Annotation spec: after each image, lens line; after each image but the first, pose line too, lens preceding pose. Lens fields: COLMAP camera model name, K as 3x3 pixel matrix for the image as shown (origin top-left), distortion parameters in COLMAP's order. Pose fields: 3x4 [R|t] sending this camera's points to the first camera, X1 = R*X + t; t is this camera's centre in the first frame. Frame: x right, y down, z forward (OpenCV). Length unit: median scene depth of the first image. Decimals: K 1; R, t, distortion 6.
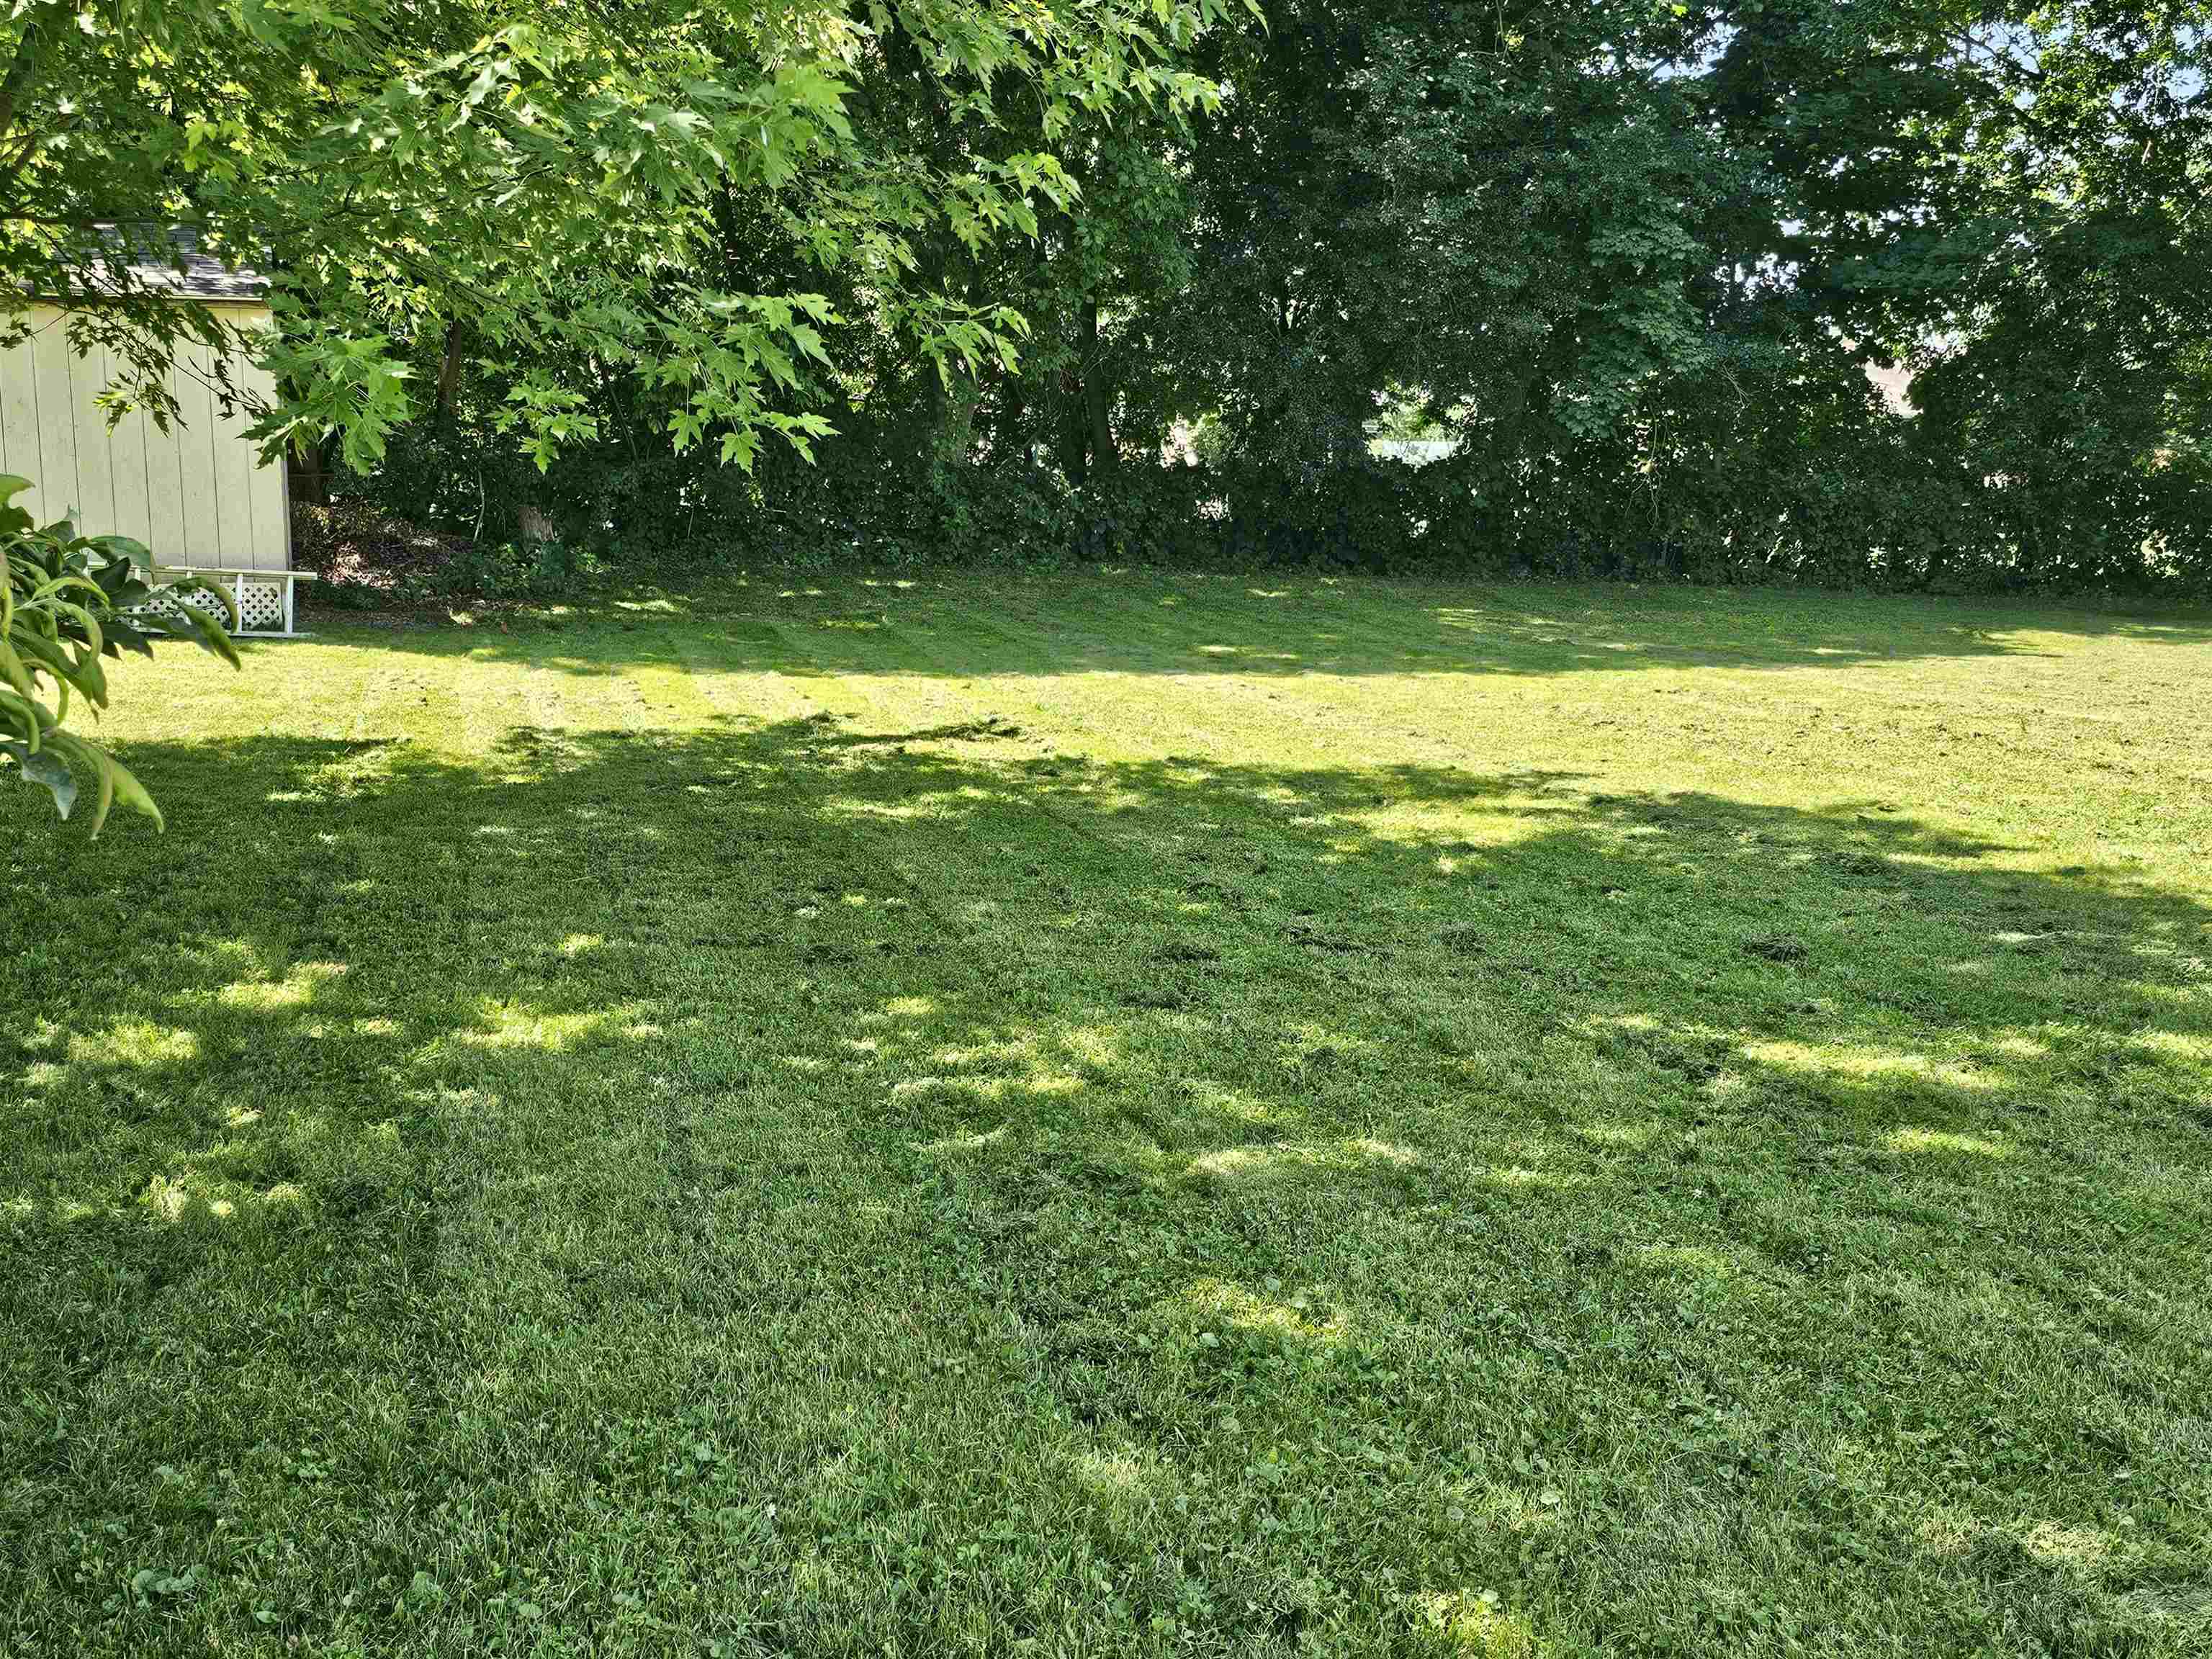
lens RADIAL K [[2269.3, 0, 1106.0], [0, 2269.3, 829.5], [0, 0, 1]] dist [0.070735, -0.124058]
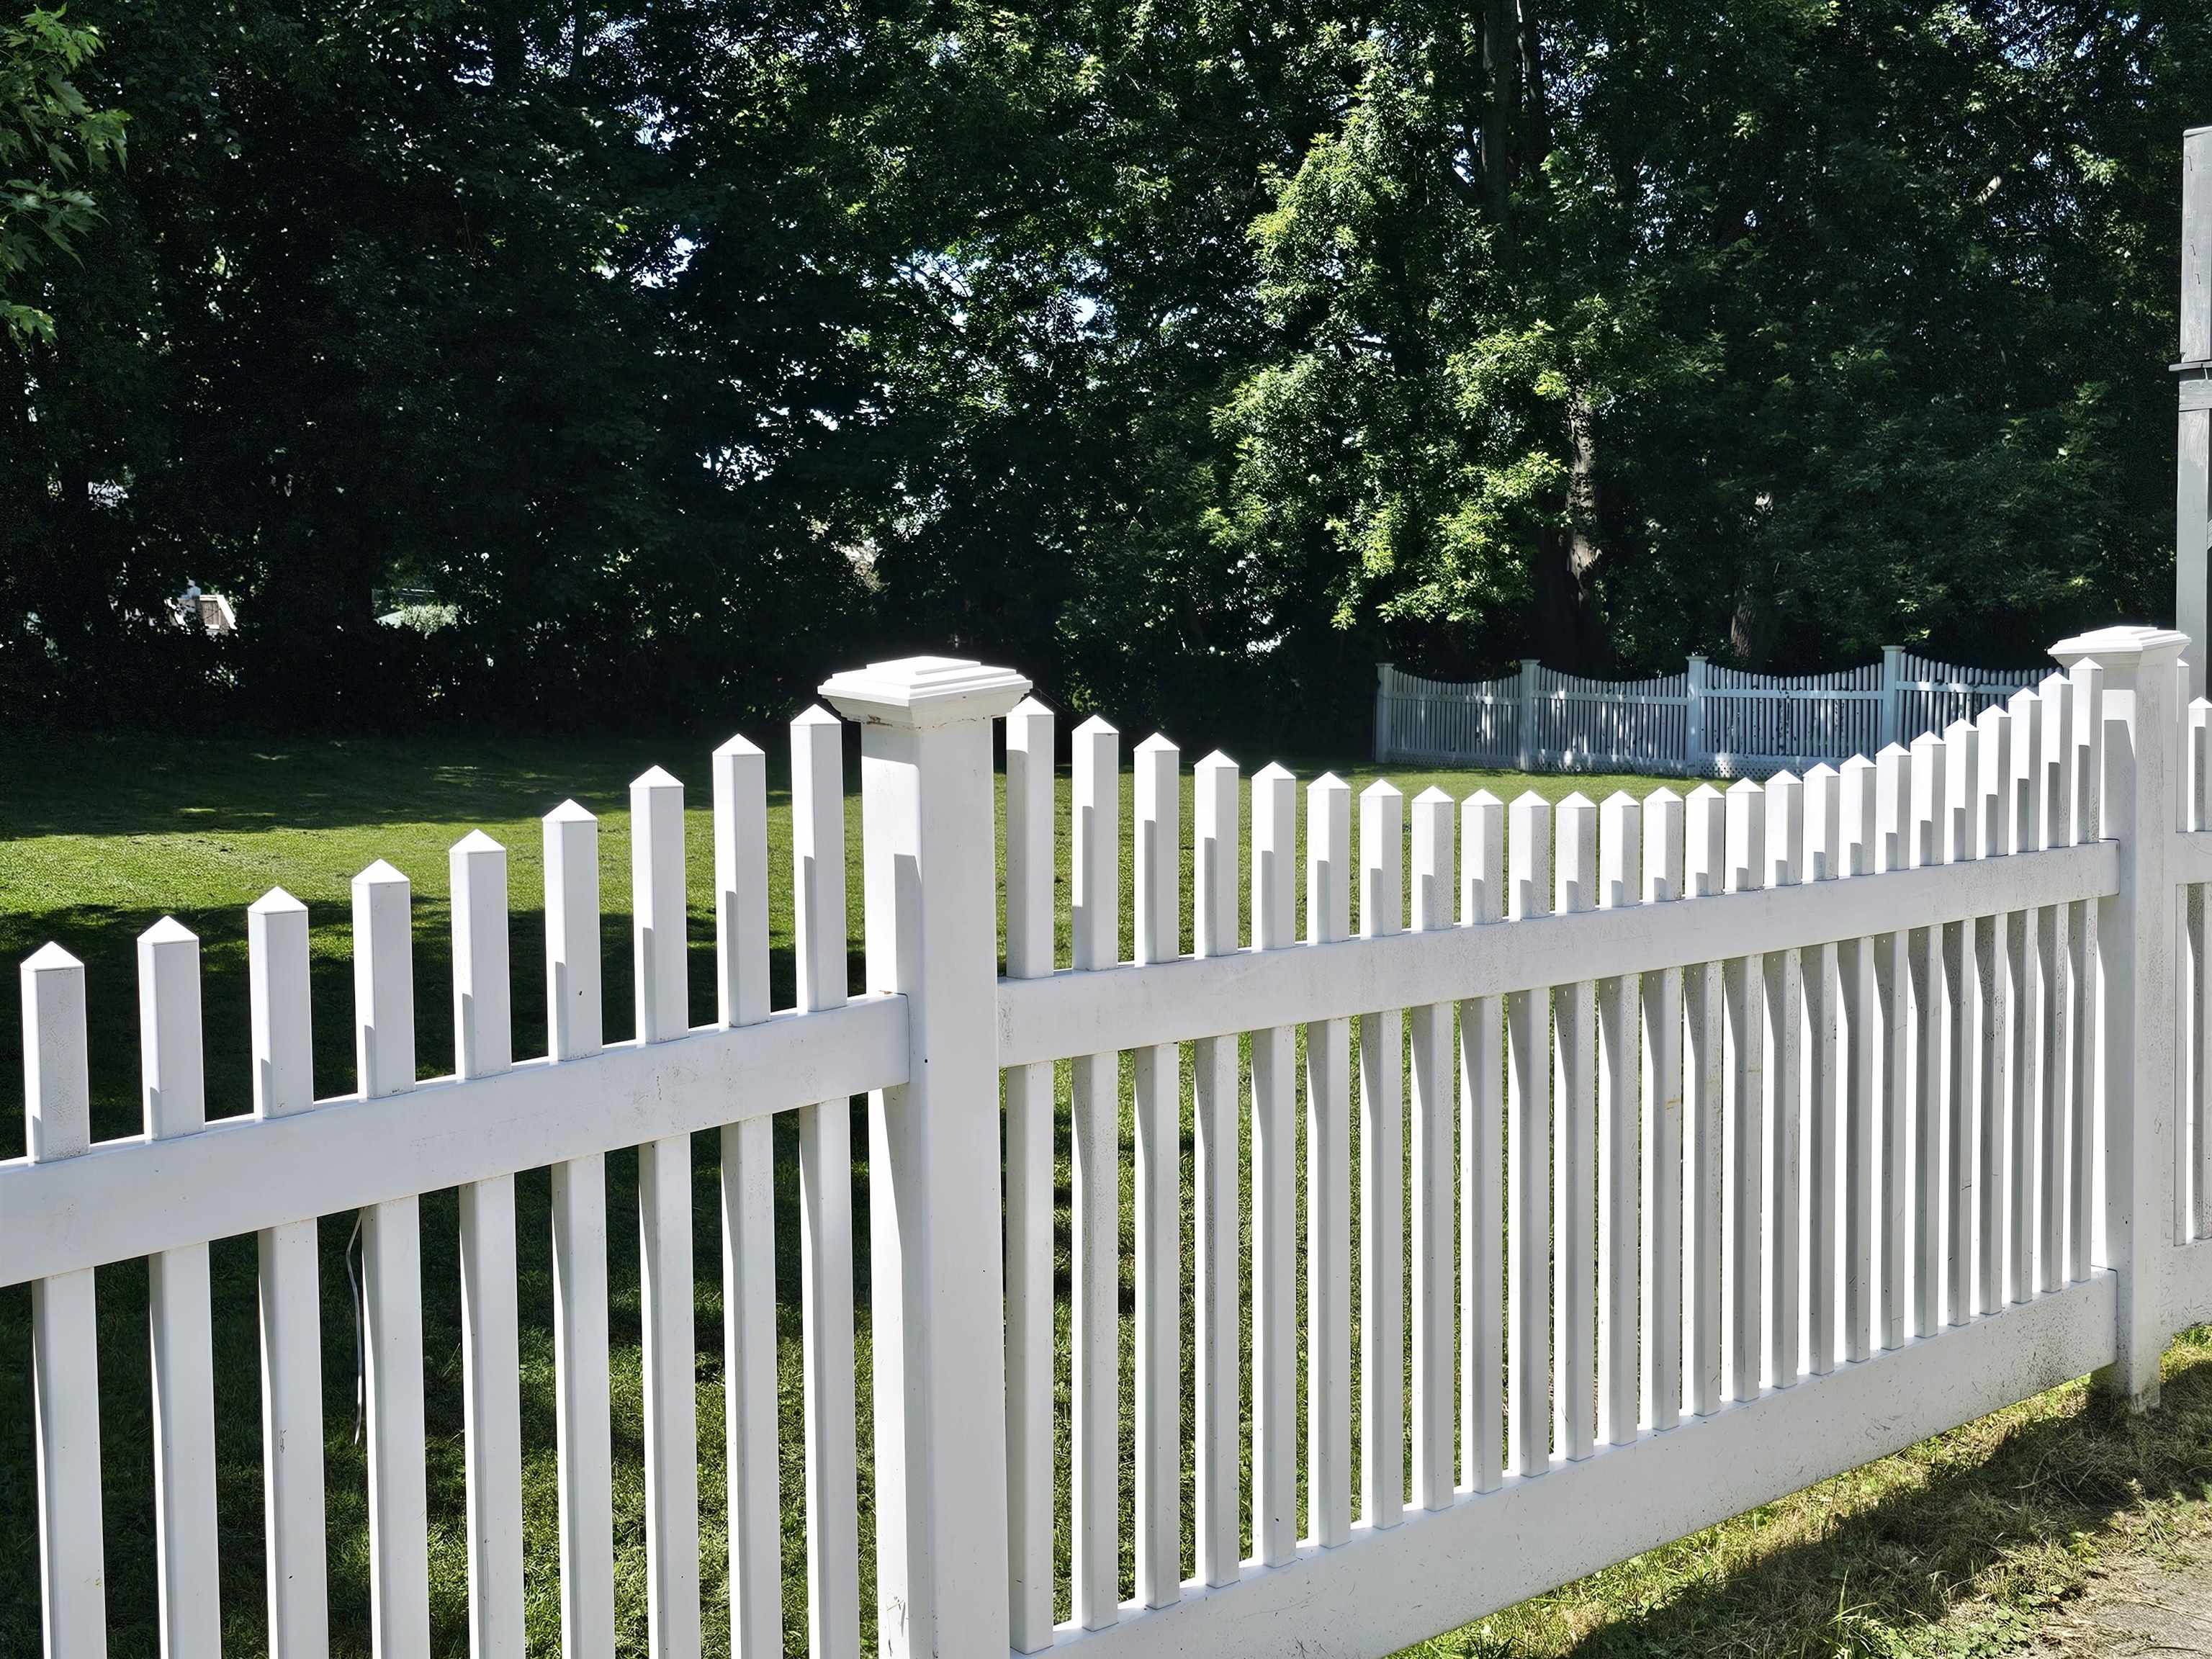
lens RADIAL K [[2269.3, 0, 1106.0], [0, 2269.3, 829.5], [0, 0, 1]] dist [0.070735, -0.124058]
pose [[0.927937, -0.042054, 0.370356, 0.038206], [0.067812, 0.996080, -0.056800, 0.013281], [-0.366515, 0.077822, 0.927152, -0.095004]]
